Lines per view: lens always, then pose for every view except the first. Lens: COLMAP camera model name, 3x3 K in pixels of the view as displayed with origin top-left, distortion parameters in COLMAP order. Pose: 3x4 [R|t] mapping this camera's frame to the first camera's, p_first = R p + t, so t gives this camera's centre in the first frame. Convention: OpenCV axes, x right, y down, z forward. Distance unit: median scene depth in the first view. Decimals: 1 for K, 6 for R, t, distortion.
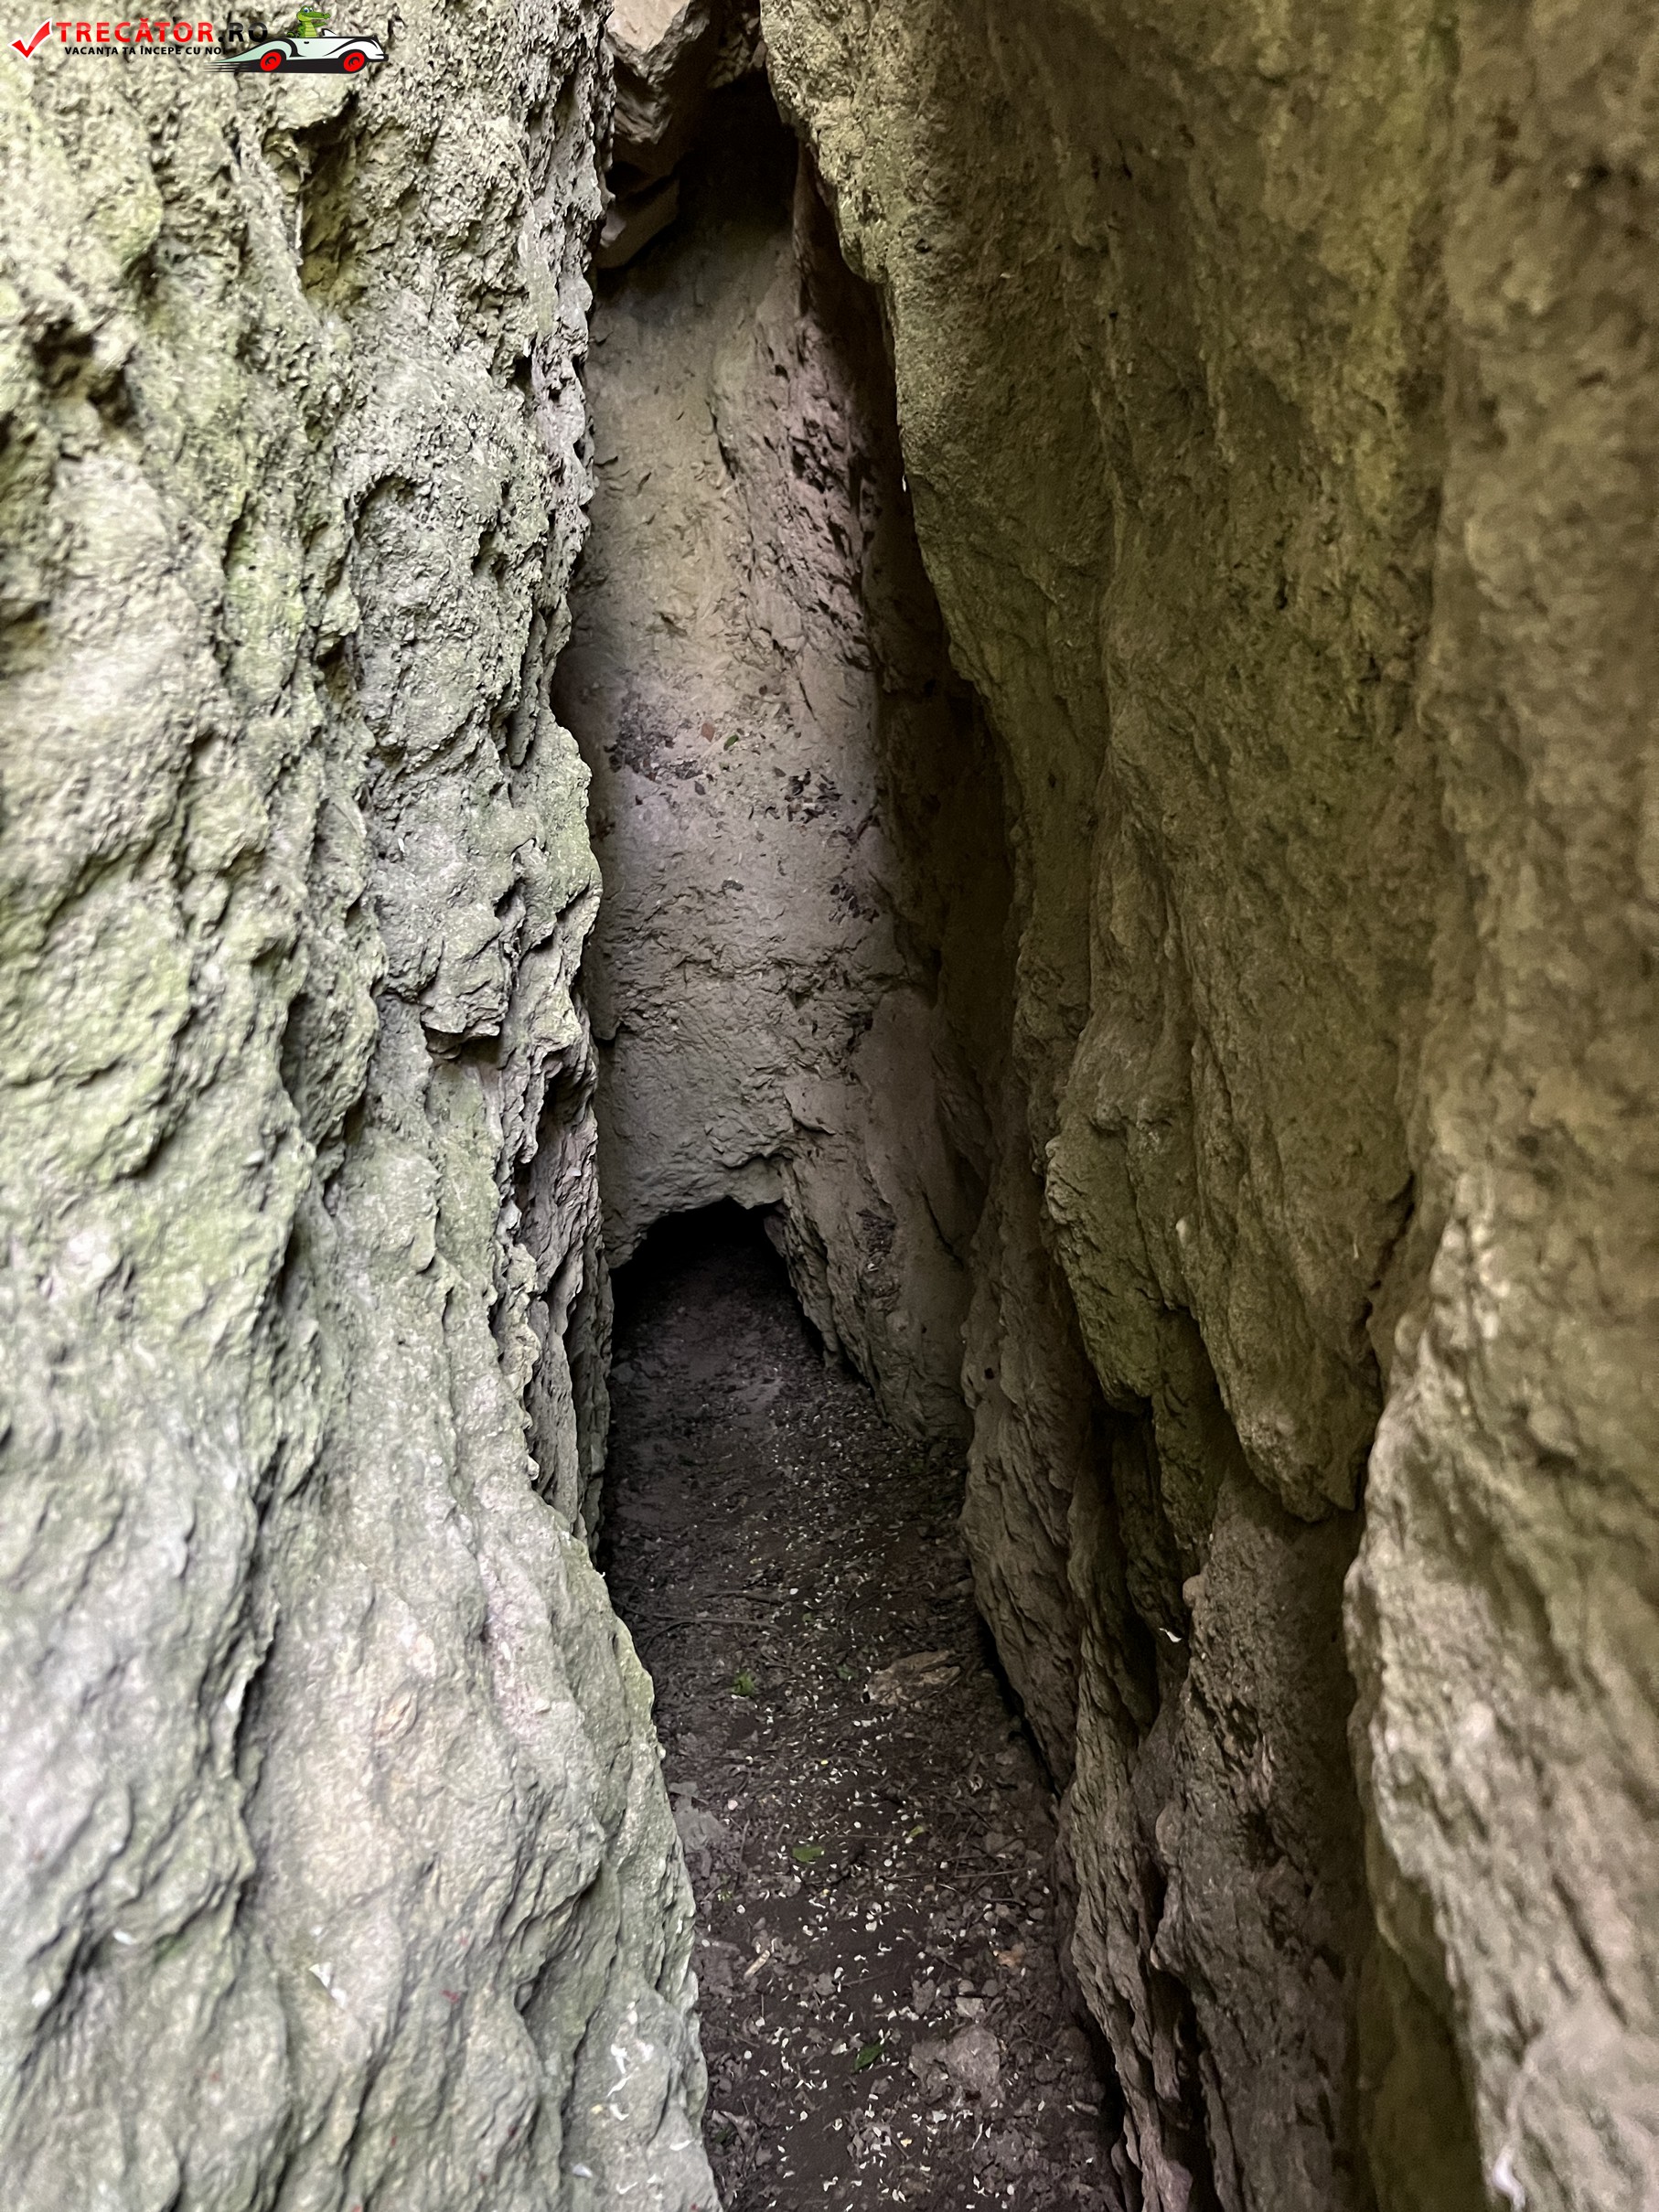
lens RADIAL K [[1656.5, 0, 830.7], [0, 1656.5, 1111.4], [0, 0, 1]] dist [0.053038, -0.065129]
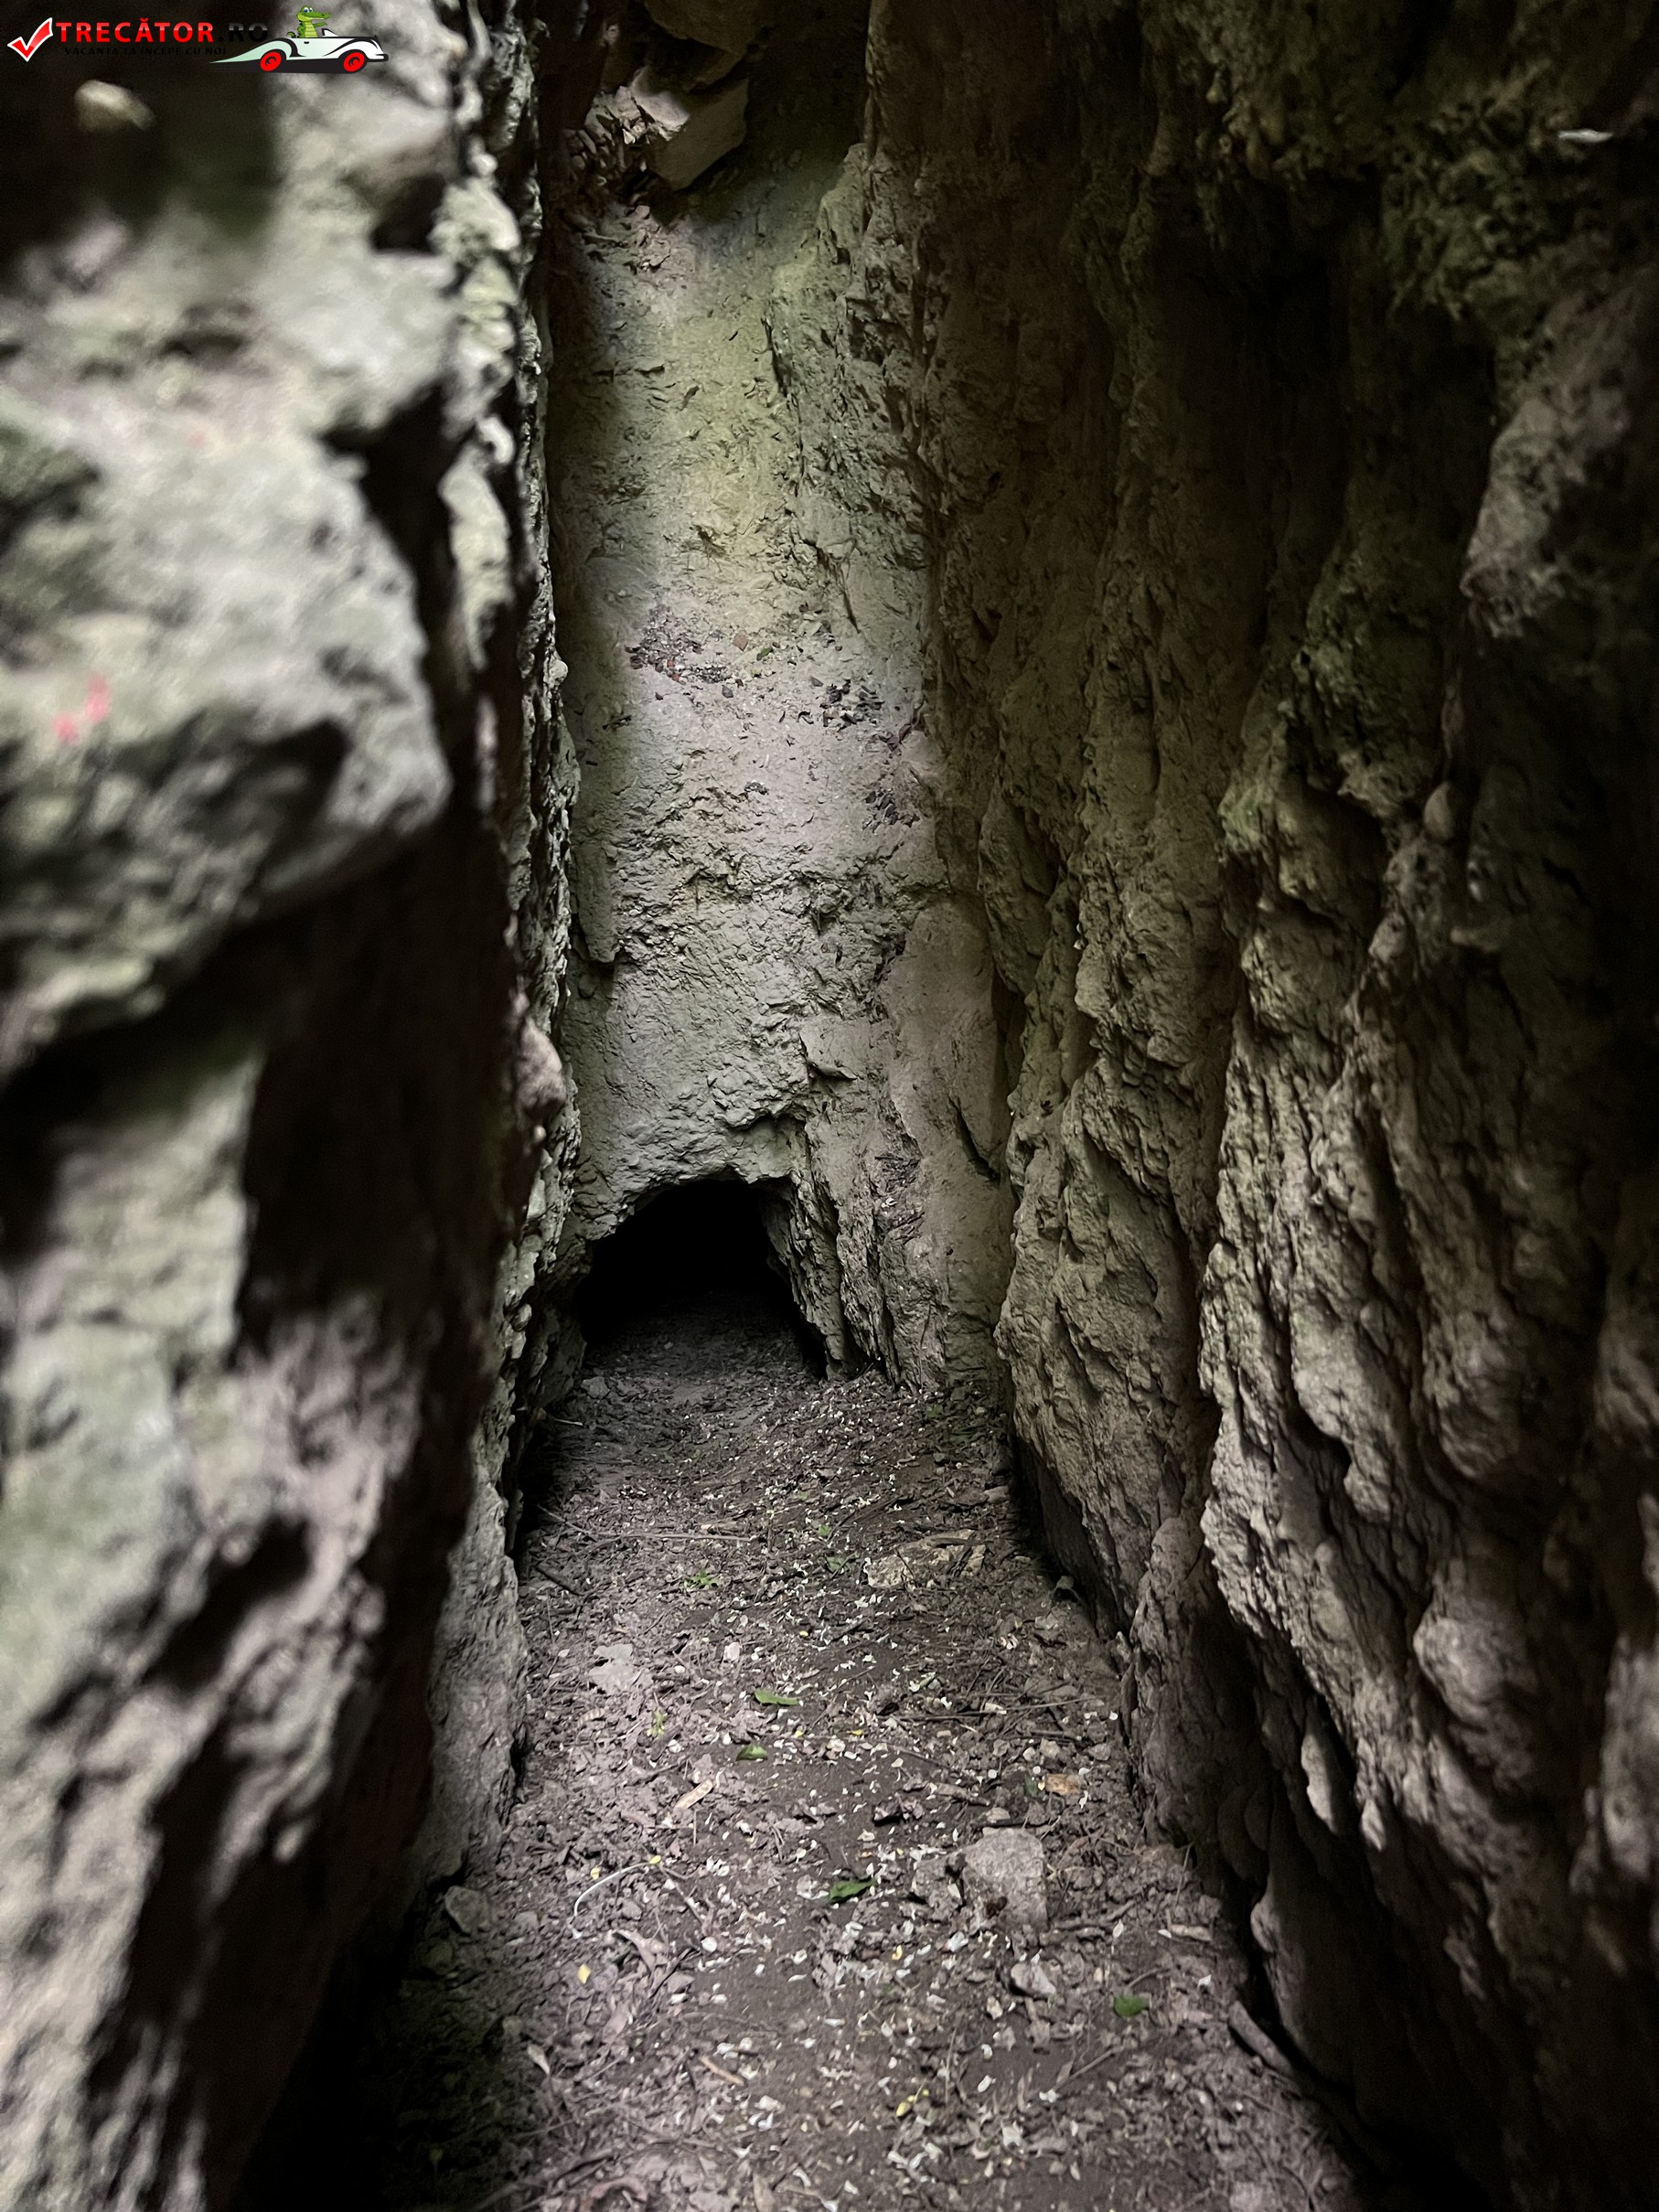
lens RADIAL K [[1656.5, 0, 830.4], [0, 1656.5, 1117.1], [0, 0, 1]] dist [0.053038, -0.065129]
pose [[0.998324, 0.056072, -0.014288, 0.010831], [-0.057581, 0.987080, -0.149522, 0.559584], [0.005719, 0.150094, 0.988655, 0.462244]]
